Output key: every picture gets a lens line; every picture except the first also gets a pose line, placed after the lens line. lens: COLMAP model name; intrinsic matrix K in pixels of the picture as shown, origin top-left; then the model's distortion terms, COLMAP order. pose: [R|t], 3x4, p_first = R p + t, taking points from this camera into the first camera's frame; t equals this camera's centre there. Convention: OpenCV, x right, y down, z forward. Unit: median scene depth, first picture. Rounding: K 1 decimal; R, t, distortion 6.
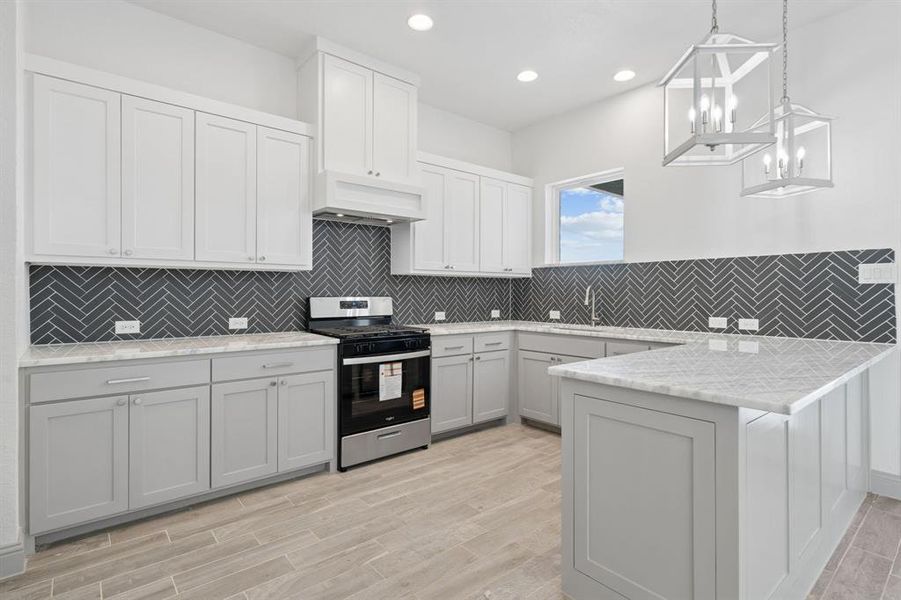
lens RADIAL K [[426.8, 0, 452.8], [0, 426.8, 299.0], [0, 0, 1]] dist [0.009568, 0.001100]
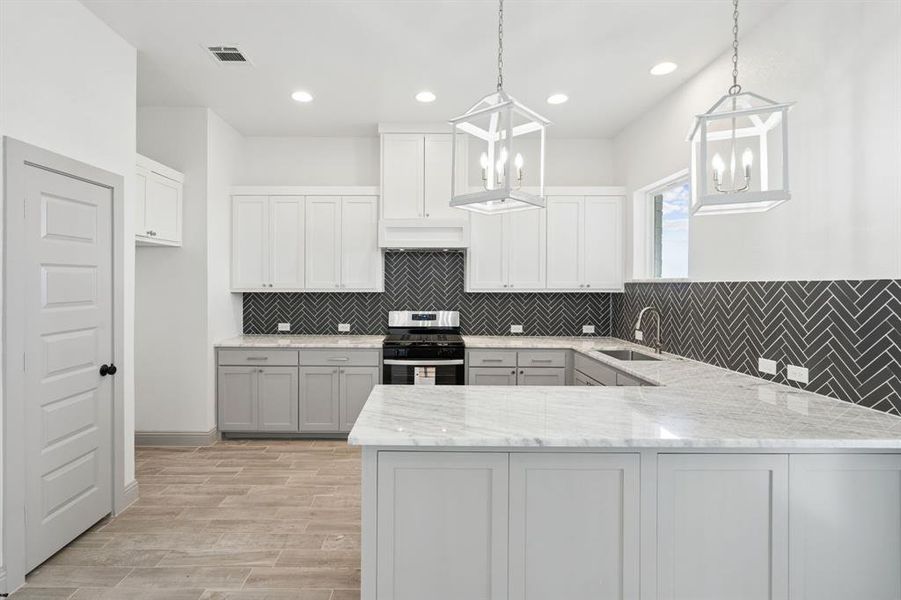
lens RADIAL K [[426.8, 0, 453.3], [0, 426.8, 293.6], [0, 0, 1]] dist [0.009568, 0.001100]
pose [[0.786284, 0.016129, -0.617655, 0.686775], [-0.013635, 0.999869, 0.008752, -0.076598], [0.617715, 0.001540, 0.786400, 0.063769]]
